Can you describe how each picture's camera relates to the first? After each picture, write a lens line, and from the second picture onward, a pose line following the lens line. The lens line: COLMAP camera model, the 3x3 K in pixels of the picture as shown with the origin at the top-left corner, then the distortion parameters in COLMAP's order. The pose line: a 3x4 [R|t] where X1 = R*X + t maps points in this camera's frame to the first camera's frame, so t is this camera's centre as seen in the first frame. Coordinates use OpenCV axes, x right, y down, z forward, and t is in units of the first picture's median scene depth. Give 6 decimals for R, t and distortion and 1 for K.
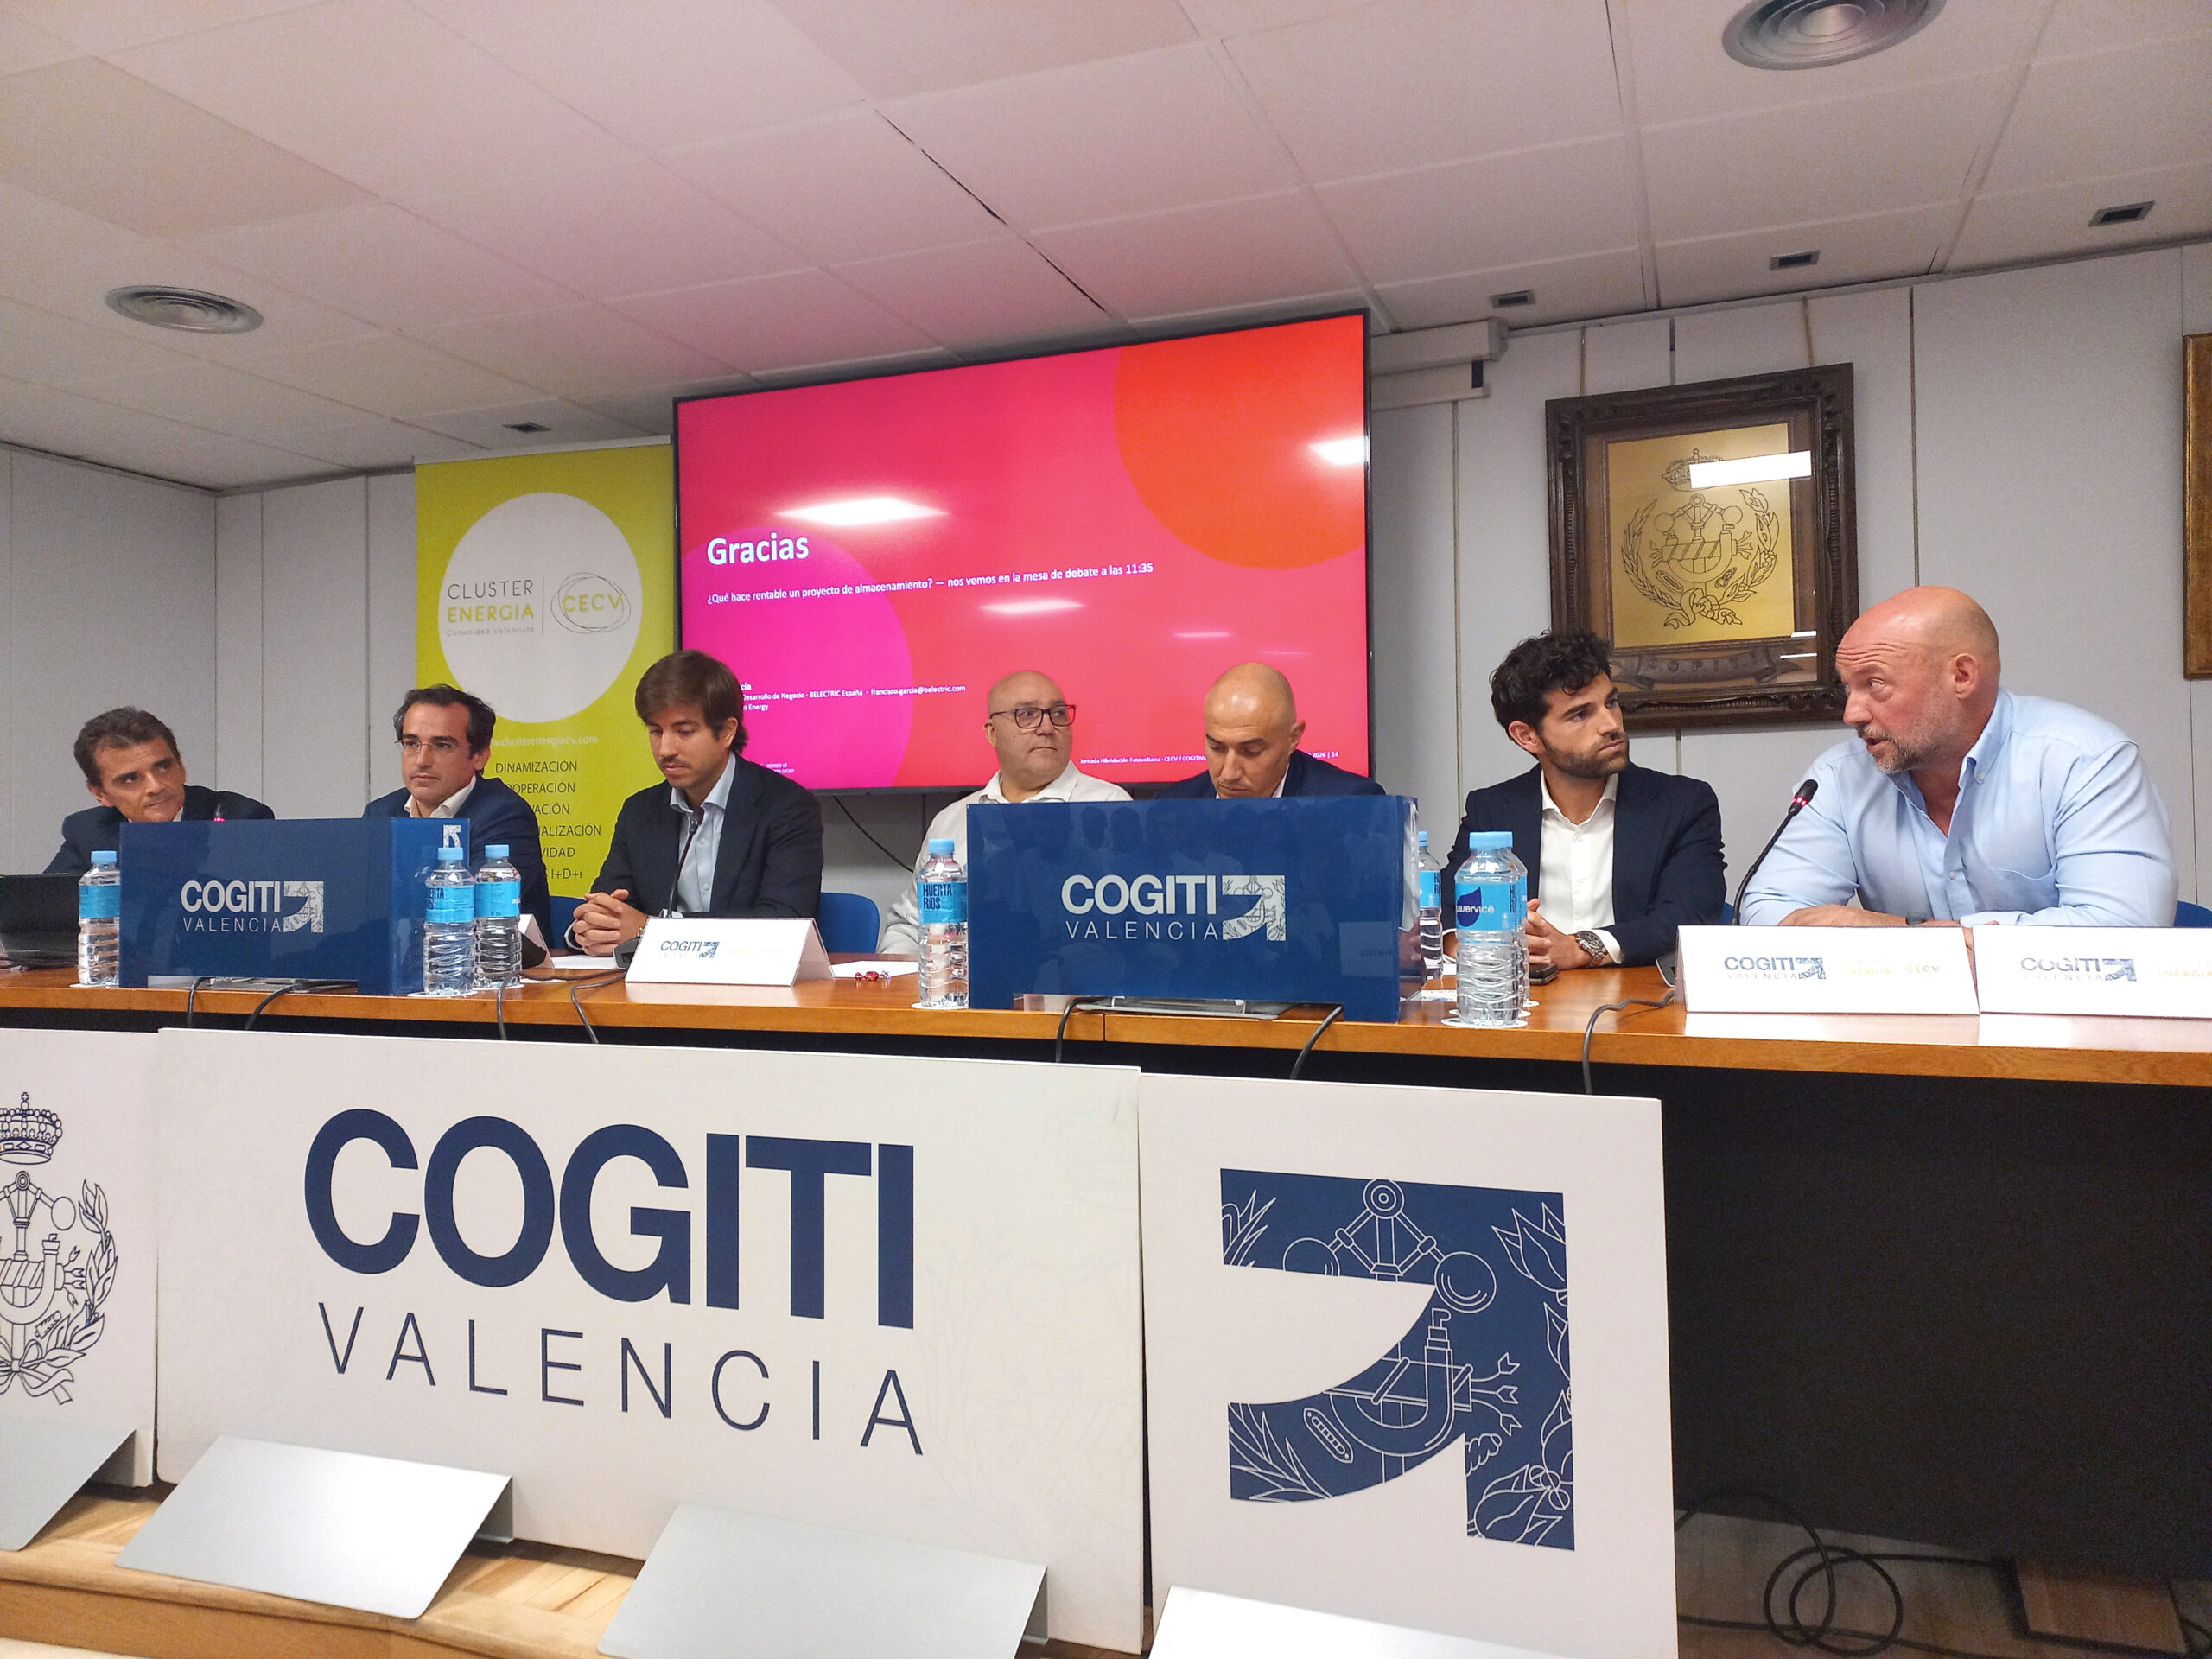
lens RADIAL K [[1583.6, 0, 1100.7], [0, 1583.6, 797.5], [0, 0, 1]] dist [0.065068, -0.047531]
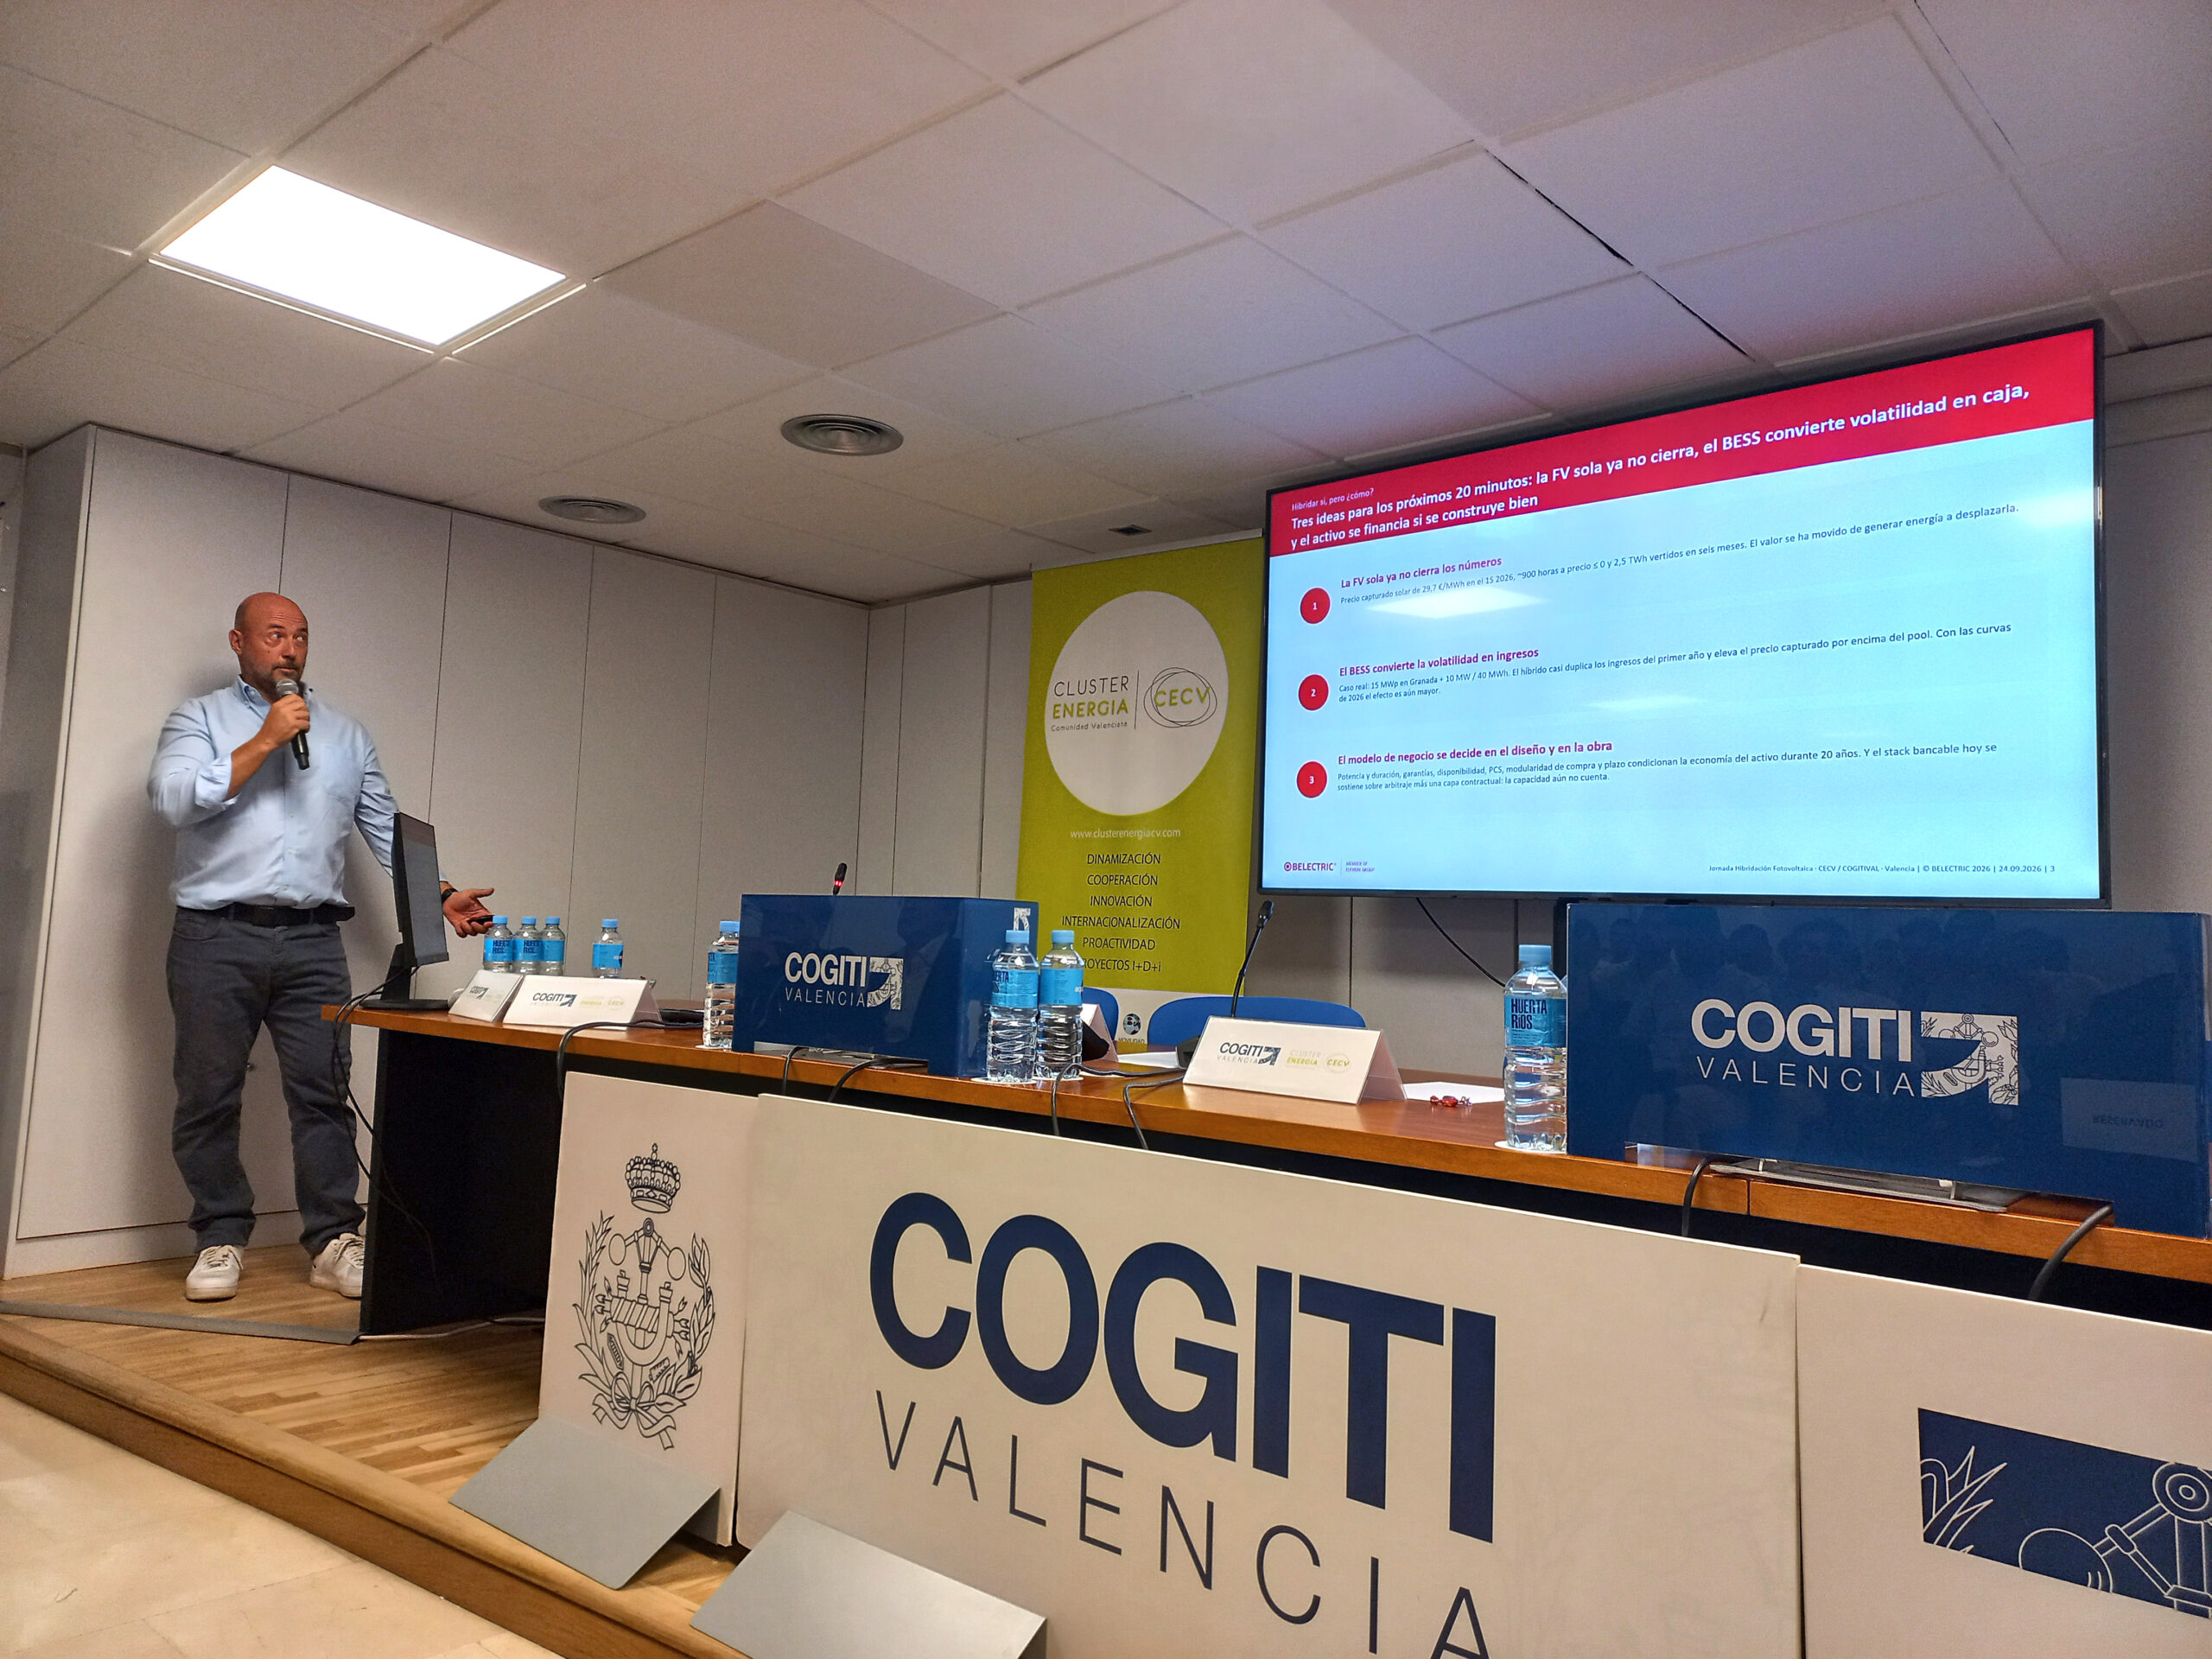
lens RADIAL K [[1575.3, 0, 1113.2], [0, 1575.3, 799.3], [0, 0, 1]] dist [0.081759, -0.102470]
pose [[0.935447, 0.014383, -0.353175, -0.013734], [-0.037818, 0.997509, -0.059545, 0.007003], [0.351439, 0.069057, 0.933660, 0.123139]]
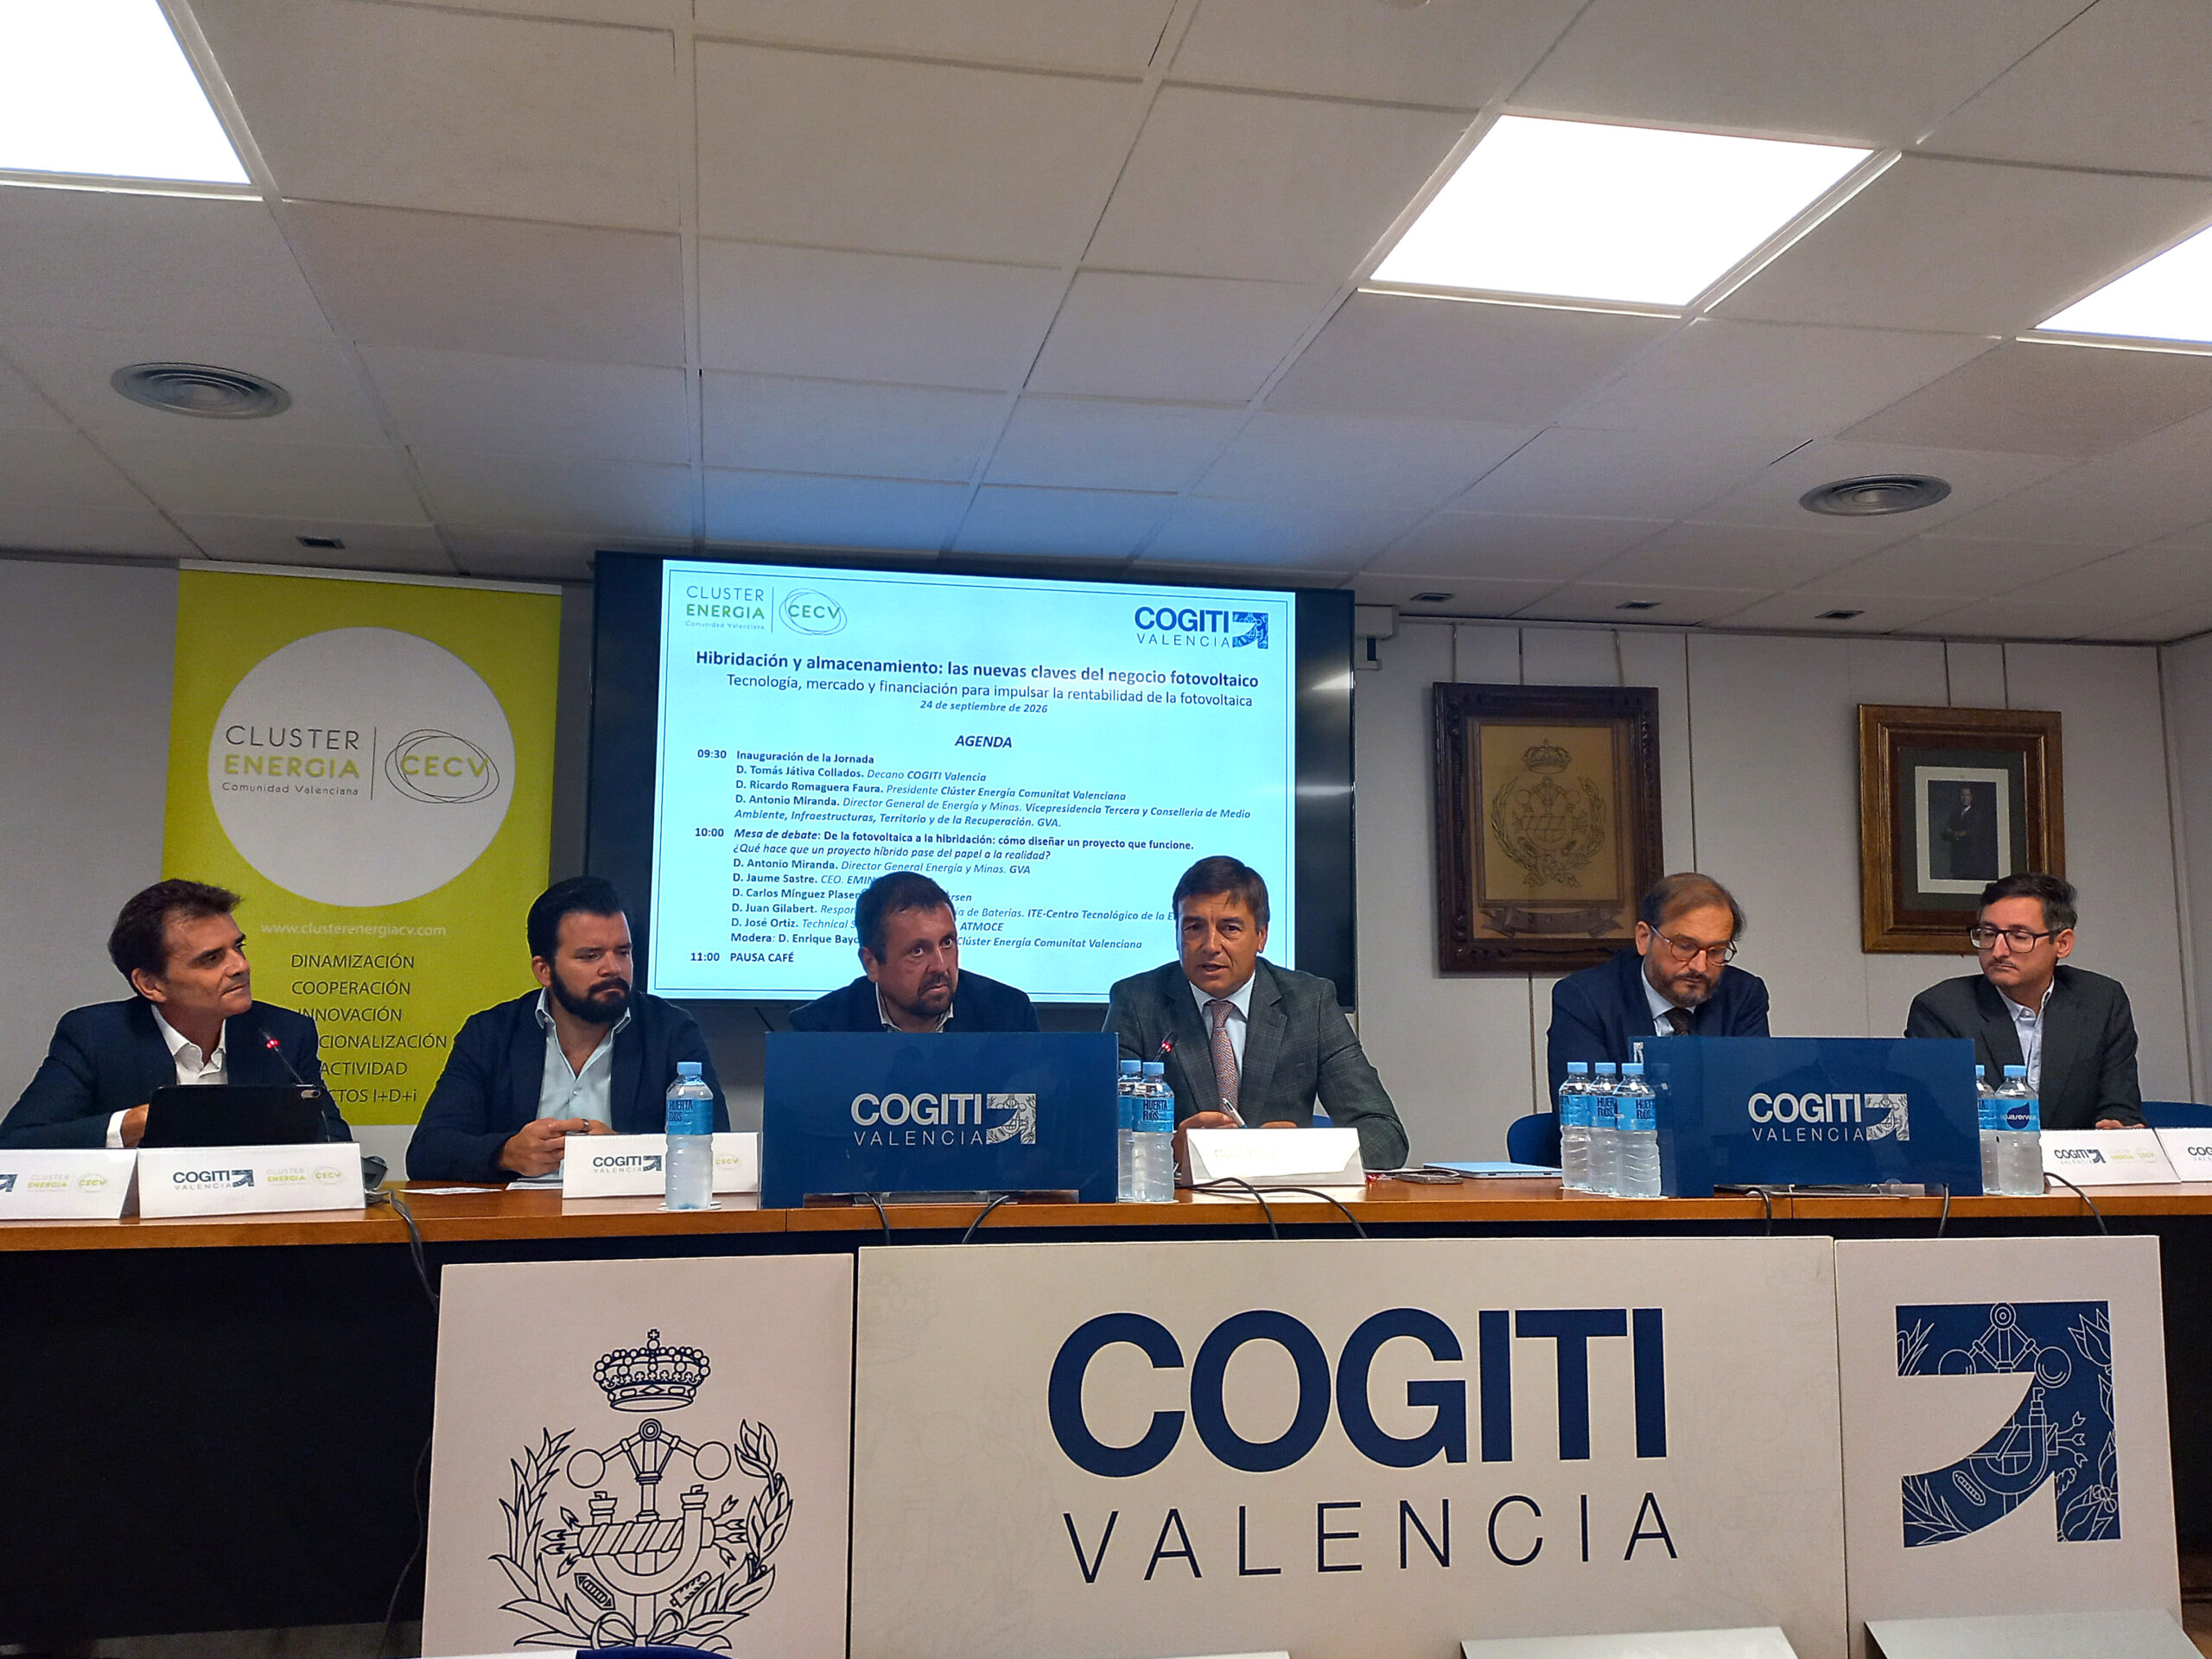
lens RADIAL K [[1931.5, 0, 1107.0], [0, 1931.5, 788.7], [0, 0, 1]] dist [0.131577, -0.232025]
pose [[0.847123, 0.085129, 0.524534, -1.204572], [-0.026355, 0.992601, -0.118530, 0.003985], [-0.530743, 0.086585, 0.843098, -0.107792]]
